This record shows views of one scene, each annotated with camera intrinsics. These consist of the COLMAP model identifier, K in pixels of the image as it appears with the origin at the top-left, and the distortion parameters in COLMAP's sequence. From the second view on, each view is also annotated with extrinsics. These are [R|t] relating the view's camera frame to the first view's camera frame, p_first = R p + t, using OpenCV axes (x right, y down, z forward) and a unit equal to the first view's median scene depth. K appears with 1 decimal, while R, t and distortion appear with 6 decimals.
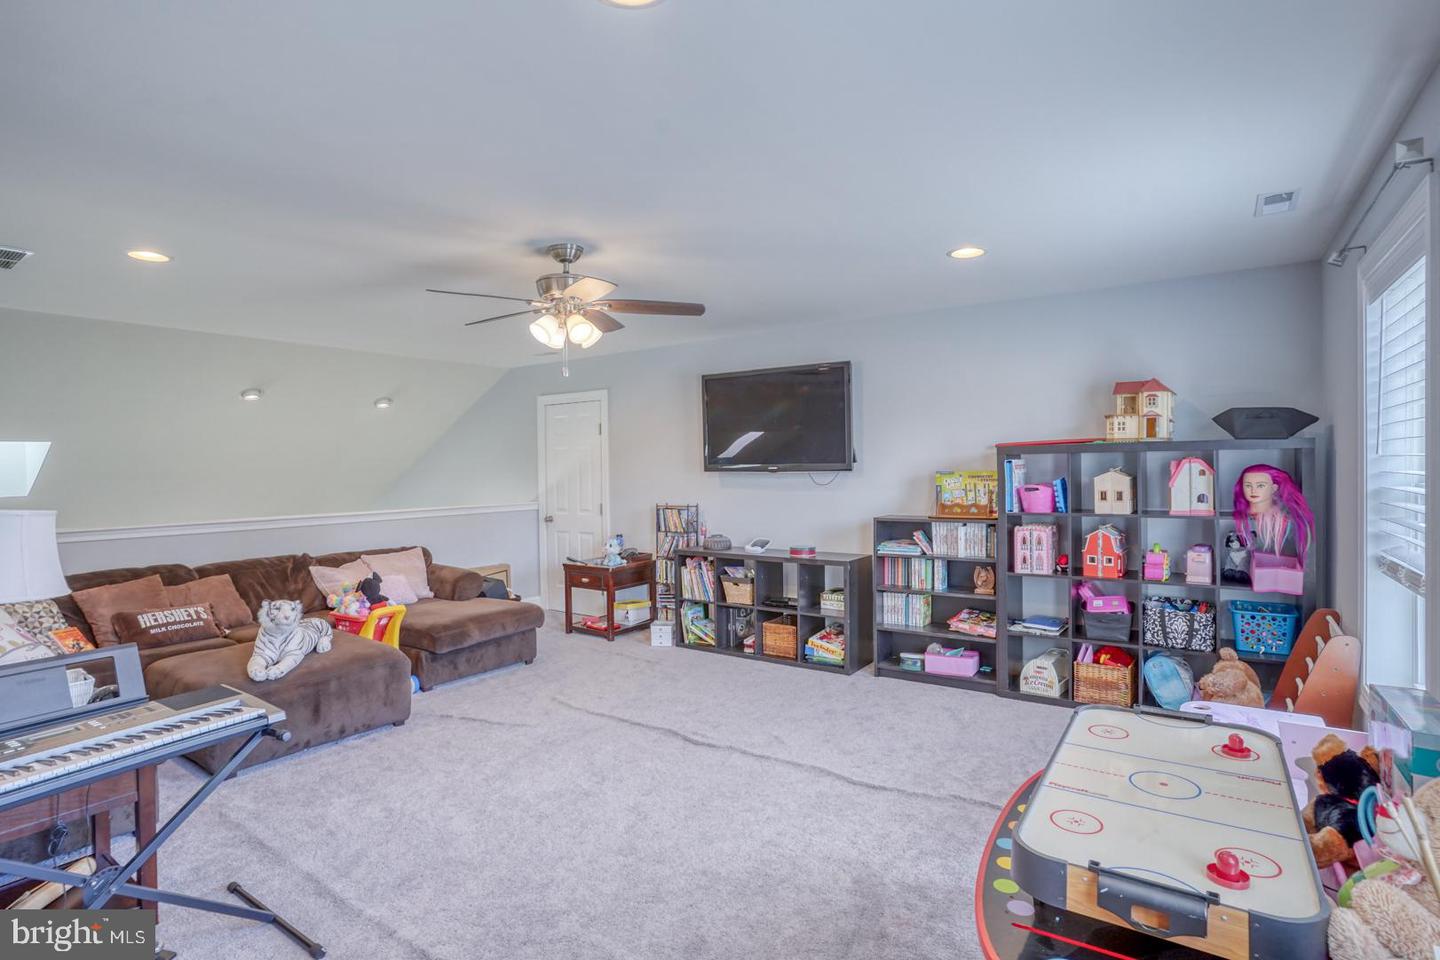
lens RADIAL K [[717.9, 0, 718.5], [0, 717.9, 479.7], [0, 0, 1]] dist [-0.021336, 0.001381]
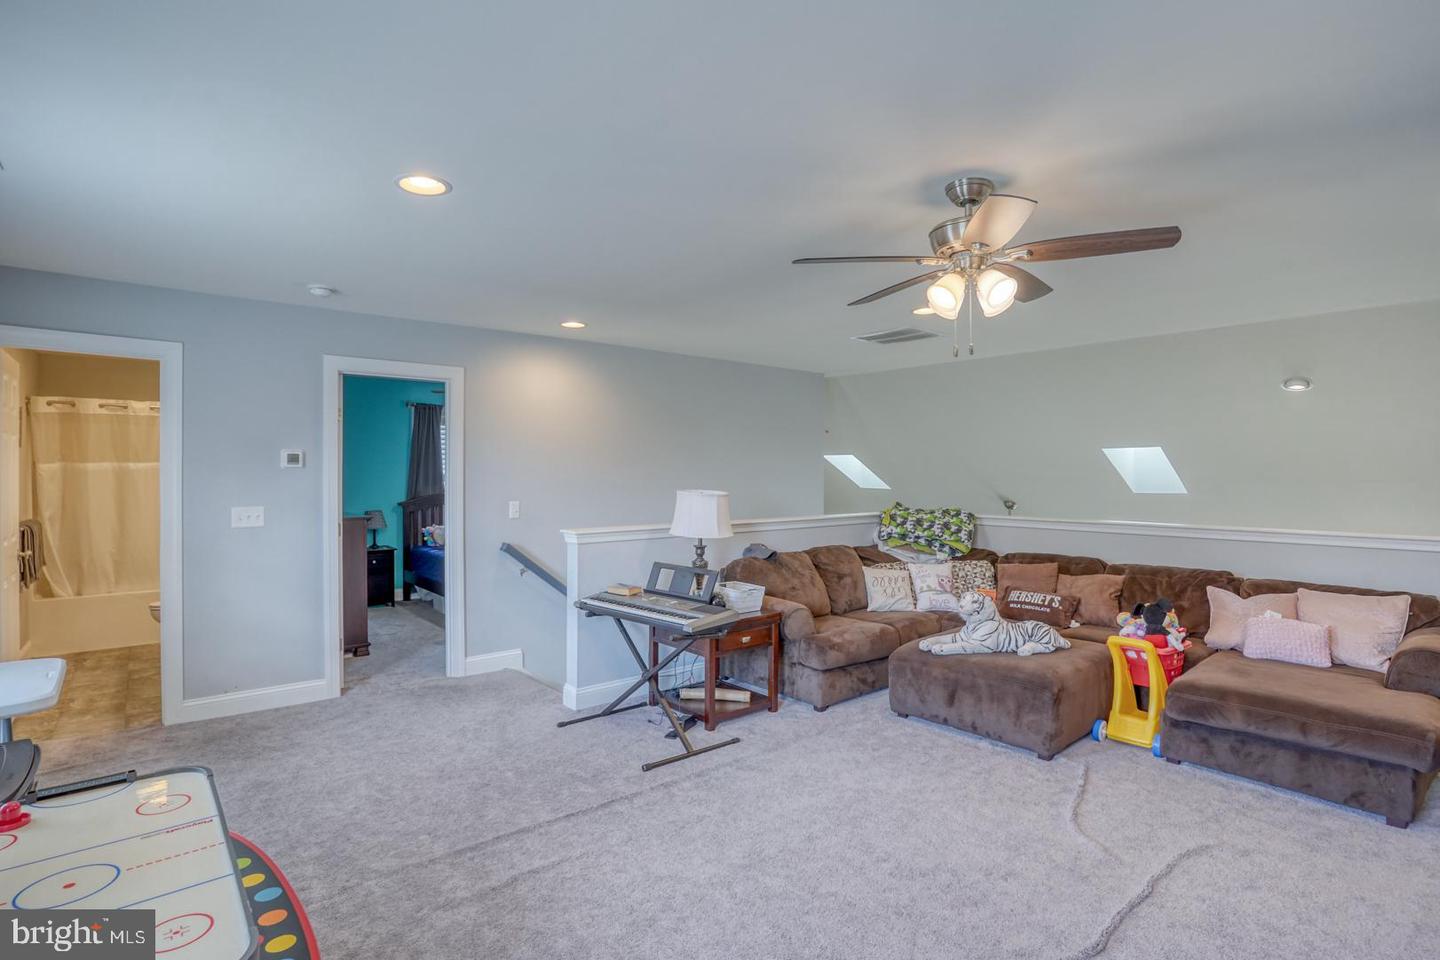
lens RADIAL K [[717.9, 0, 716.0], [0, 717.9, 481.5], [0, 0, 1]] dist [-0.021336, 0.001381]
pose [[-0.272750, 0.019069, -0.961896, 0.507382], [-0.005479, 0.999757, 0.021373, -0.022520], [0.962069, 0.011100, -0.272579, 0.817822]]
